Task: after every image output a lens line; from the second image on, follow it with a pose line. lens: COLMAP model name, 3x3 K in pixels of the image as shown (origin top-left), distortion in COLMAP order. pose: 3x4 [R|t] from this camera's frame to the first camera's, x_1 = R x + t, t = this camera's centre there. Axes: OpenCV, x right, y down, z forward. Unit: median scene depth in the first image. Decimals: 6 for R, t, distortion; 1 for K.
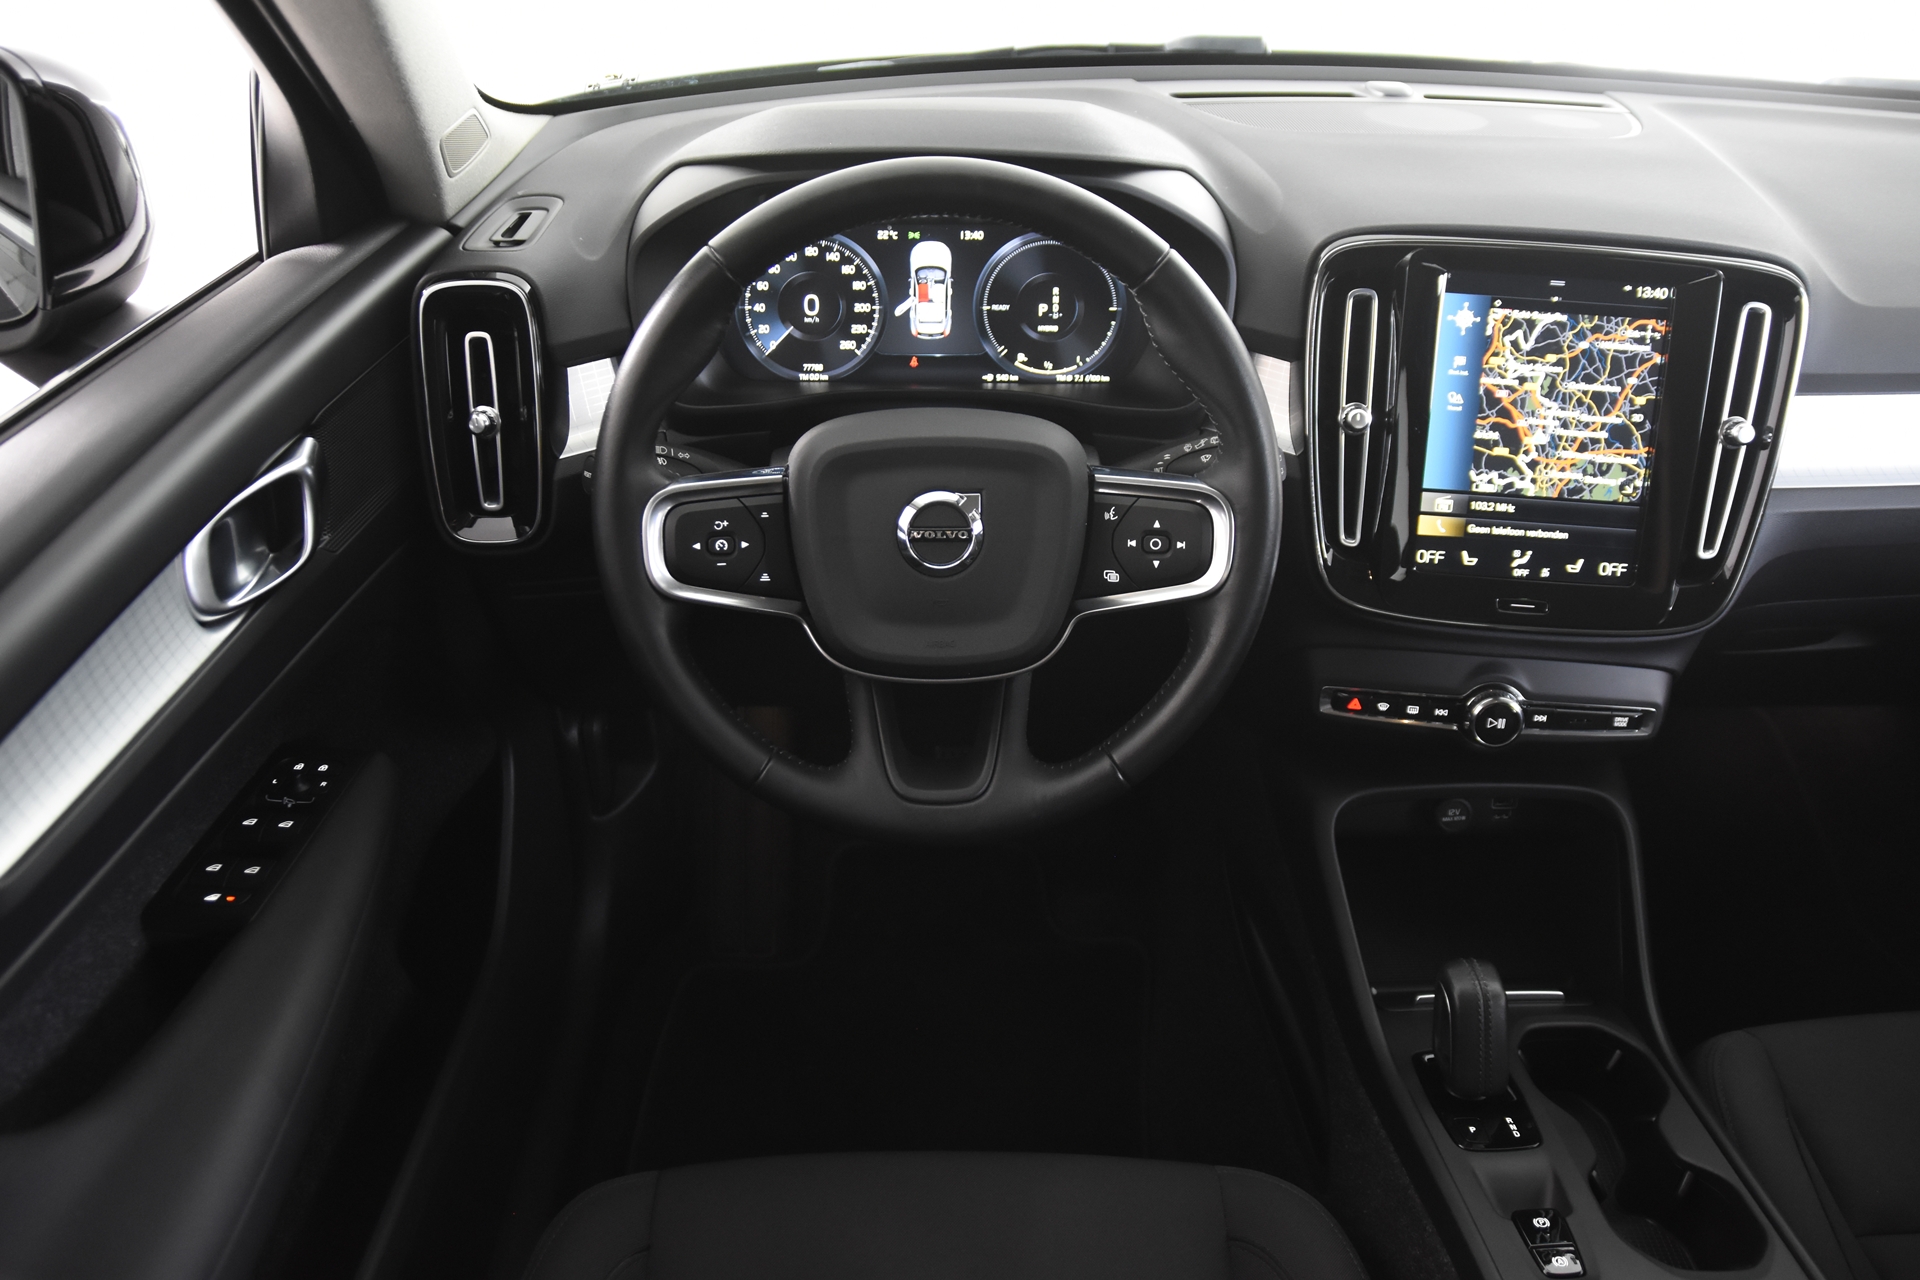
lens RADIAL K [[1422.1, 0, 967.8], [0, 1422.1, 636.3], [0, 0, 1]] dist [-0.132661, 0.110811]
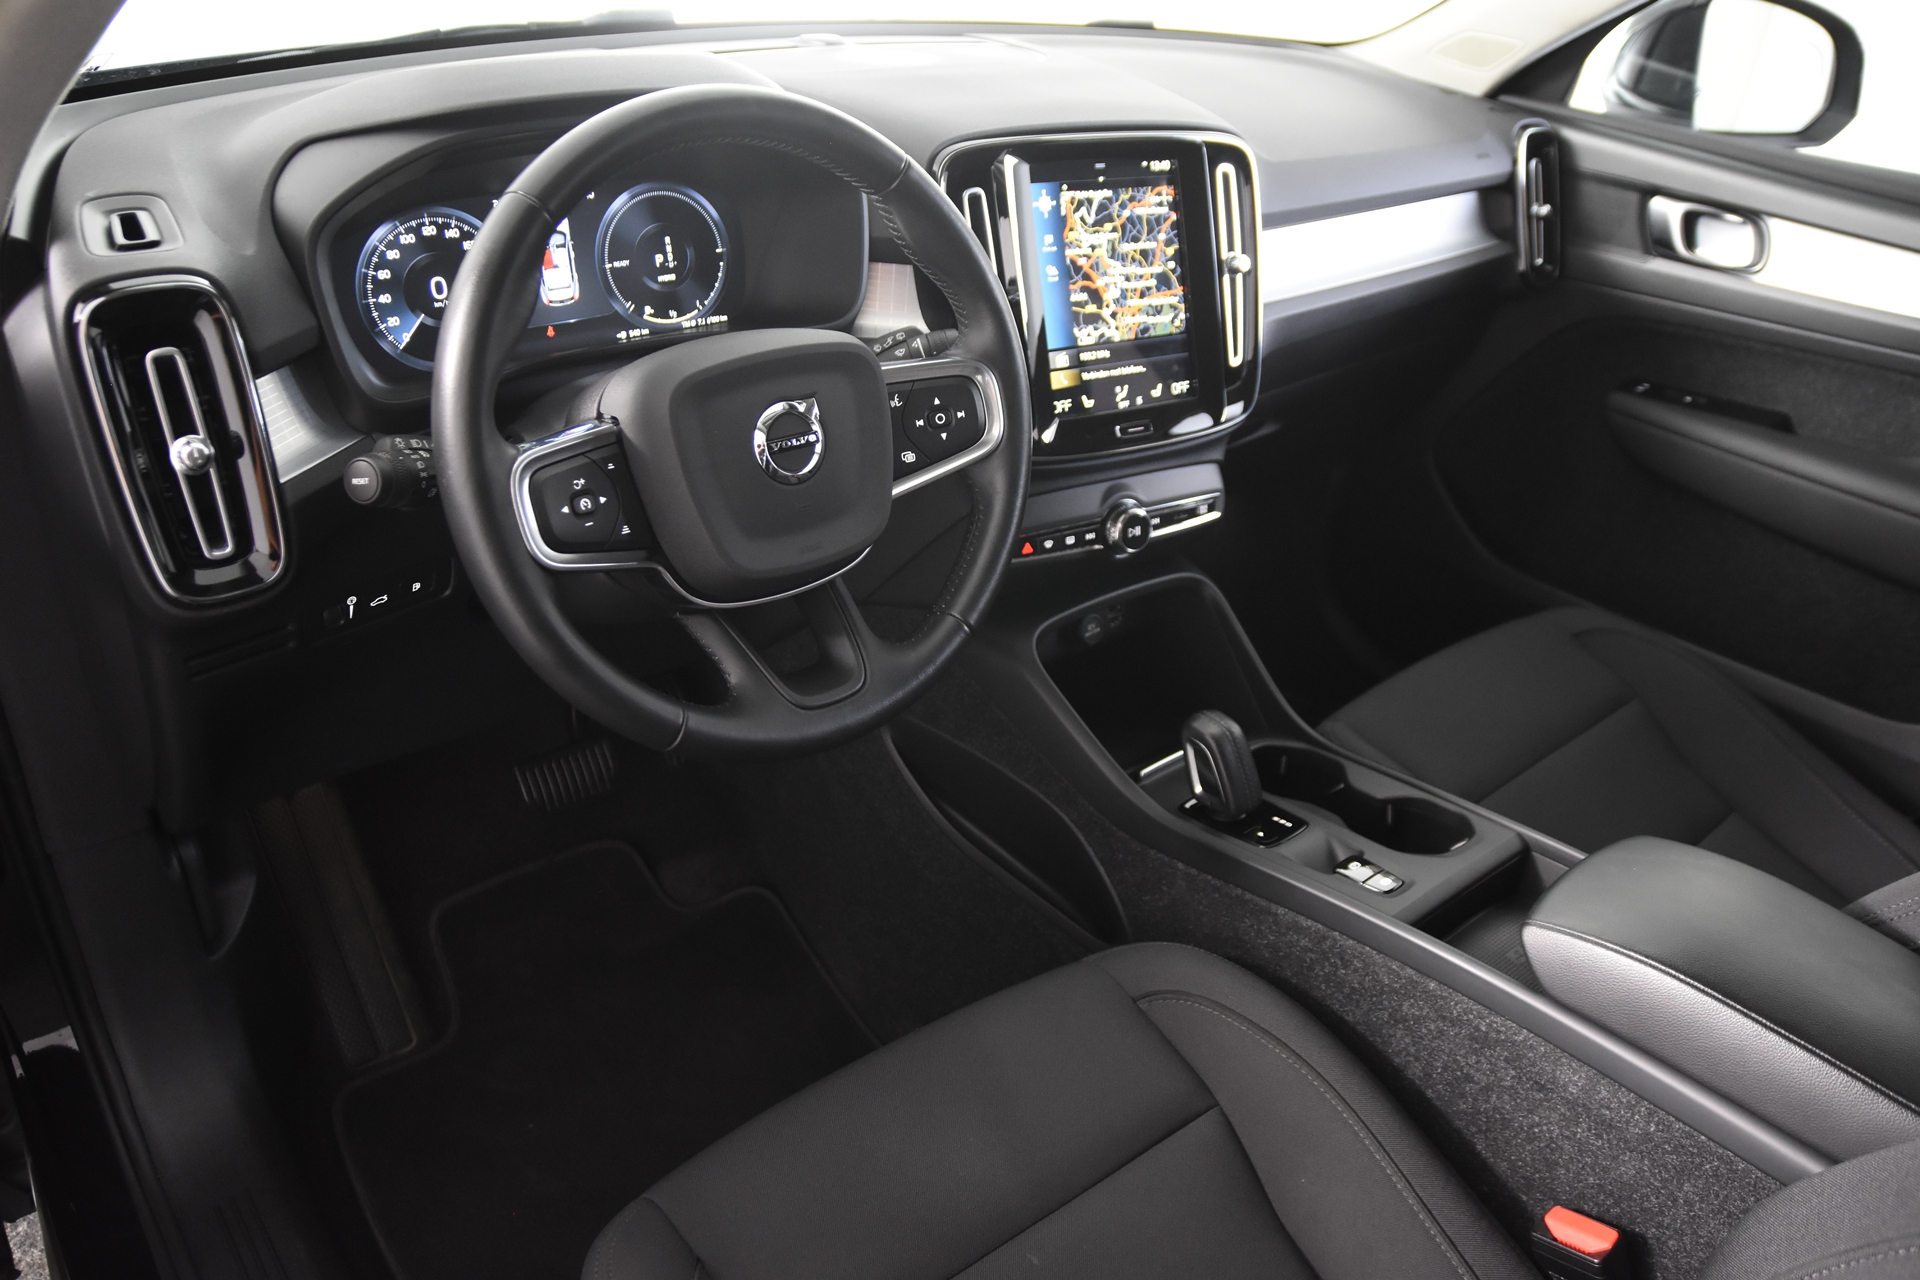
lens RADIAL K [[1422.1, 0, 967.8], [0, 1422.1, 636.3], [0, 0, 1]] dist [-0.132661, 0.110811]
pose [[0.787808, -0.272681, 0.552272, -0.449710], [0.283048, 0.956651, 0.068576, 0.024716], [-0.547031, 0.102295, 0.830839, 0.071833]]
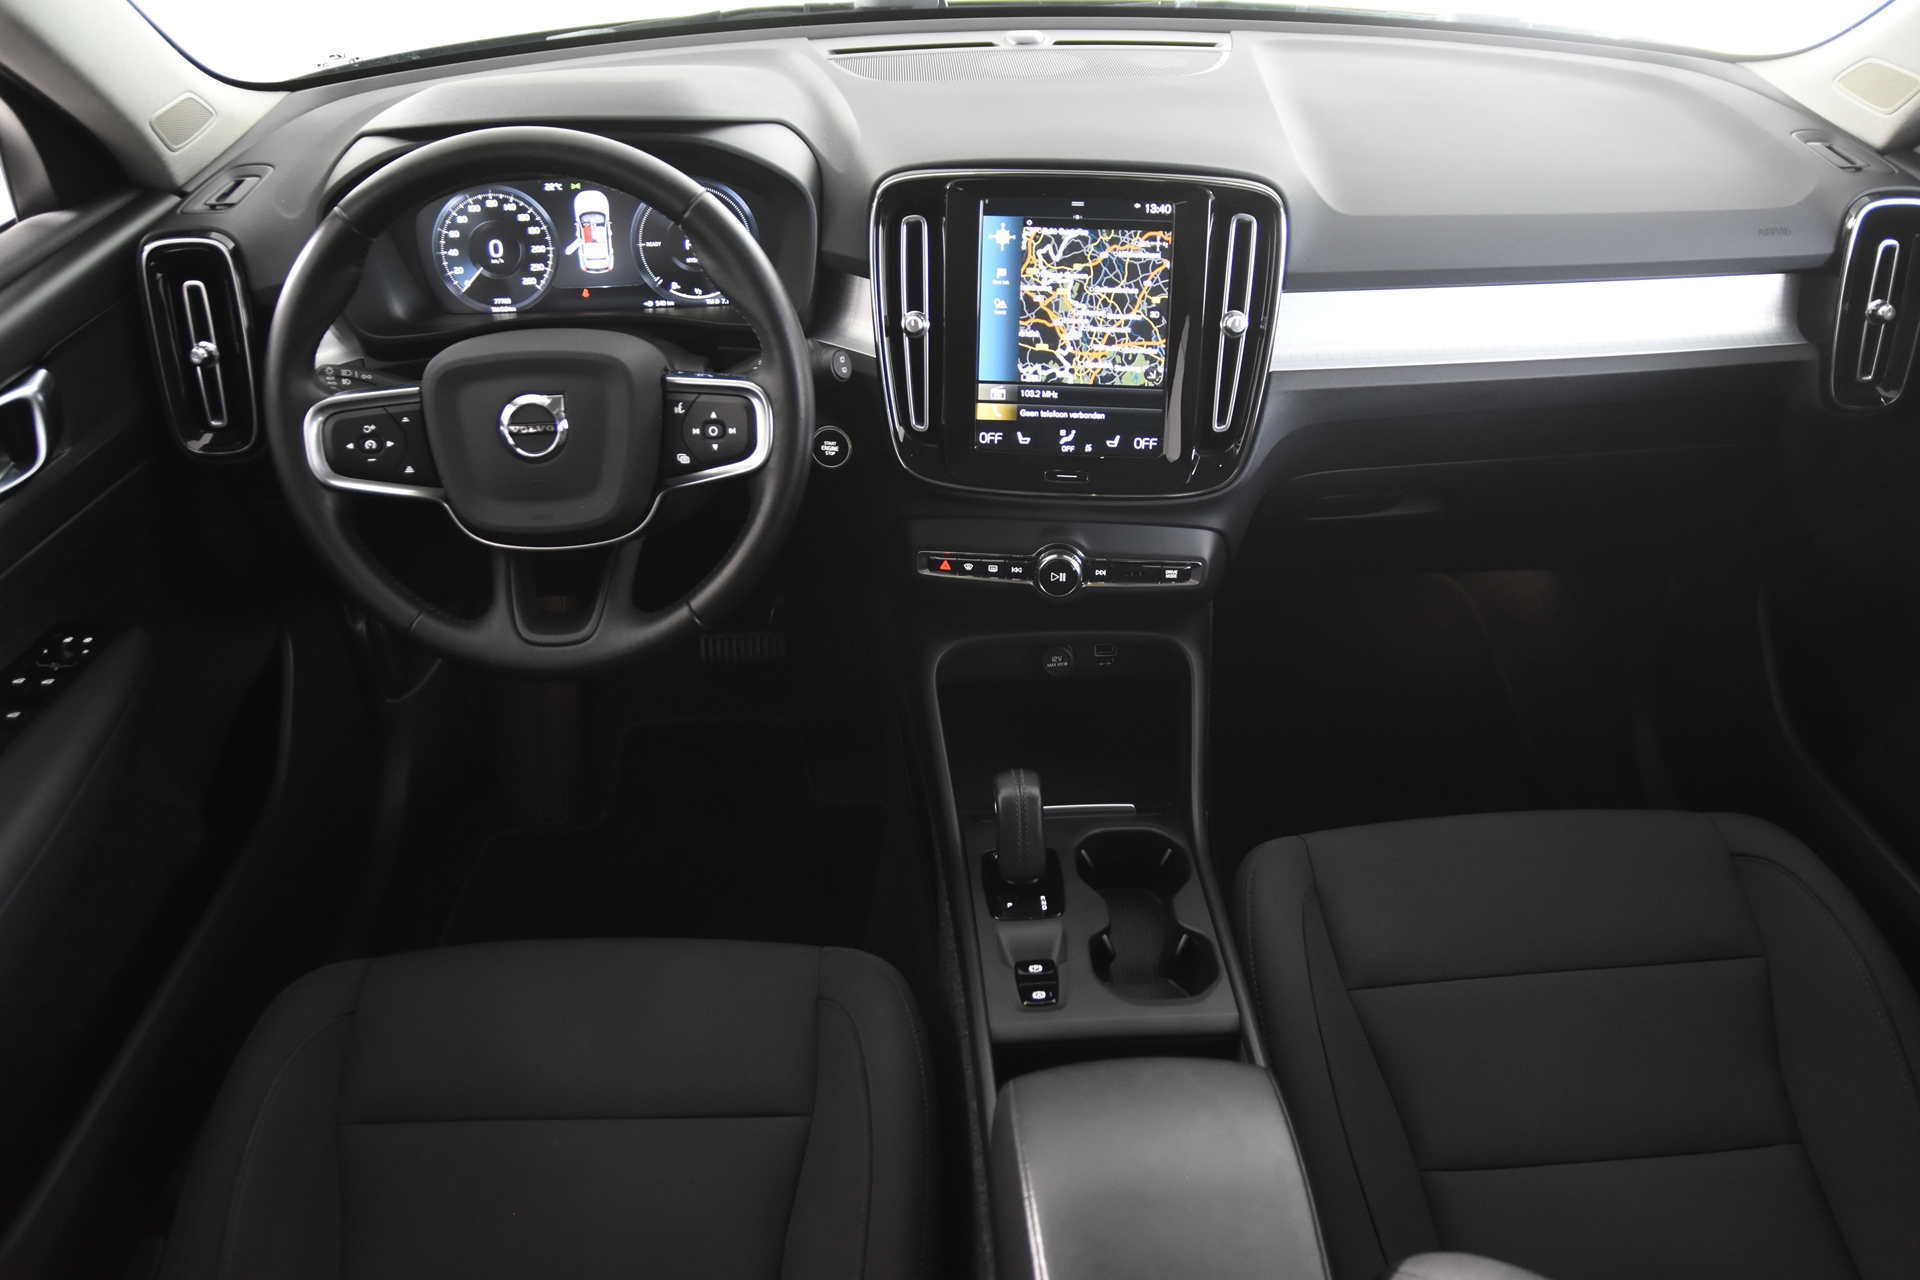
lens RADIAL K [[1437.8, 0, 967.0], [0, 1437.8, 639.4], [0, 0, 1]] dist [-0.139745, 0.131090]
pose [[0.999558, -0.029637, 0.002186, 0.304928], [0.029509, 0.998544, 0.045164, 0.059444], [-0.003521, -0.045080, 0.998977, -0.229607]]
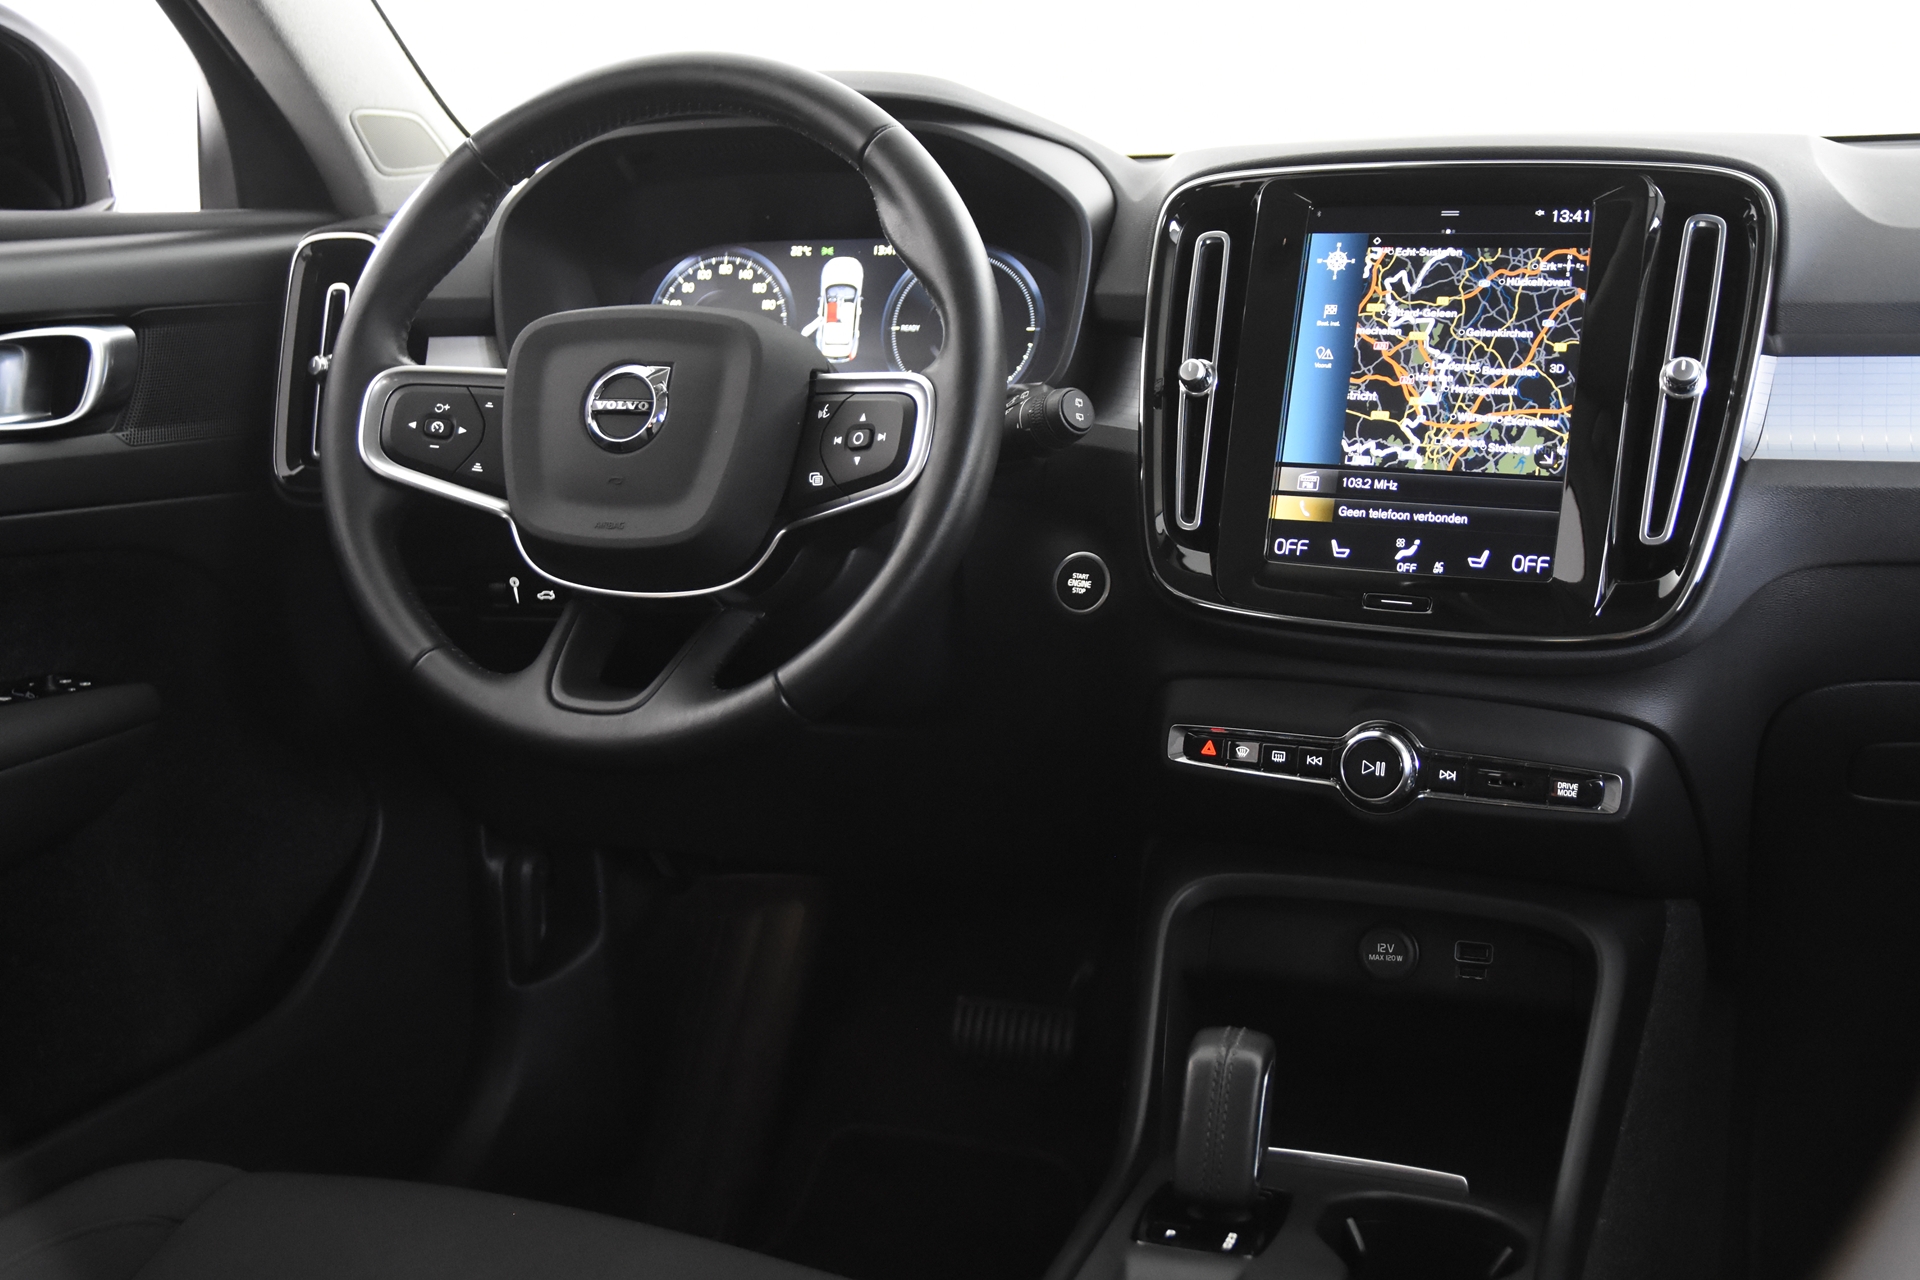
lens RADIAL K [[1901.8, 0, 960.0], [0, 1901.8, 640.0], [0, 0, 1]] dist [-0.059729, 0.130816]
pose [[0.935769, 0.049164, -0.349168, 0.536258], [-0.168318, 0.932414, -0.319802, 0.368237], [0.309847, 0.358032, 0.880800, 0.021766]]
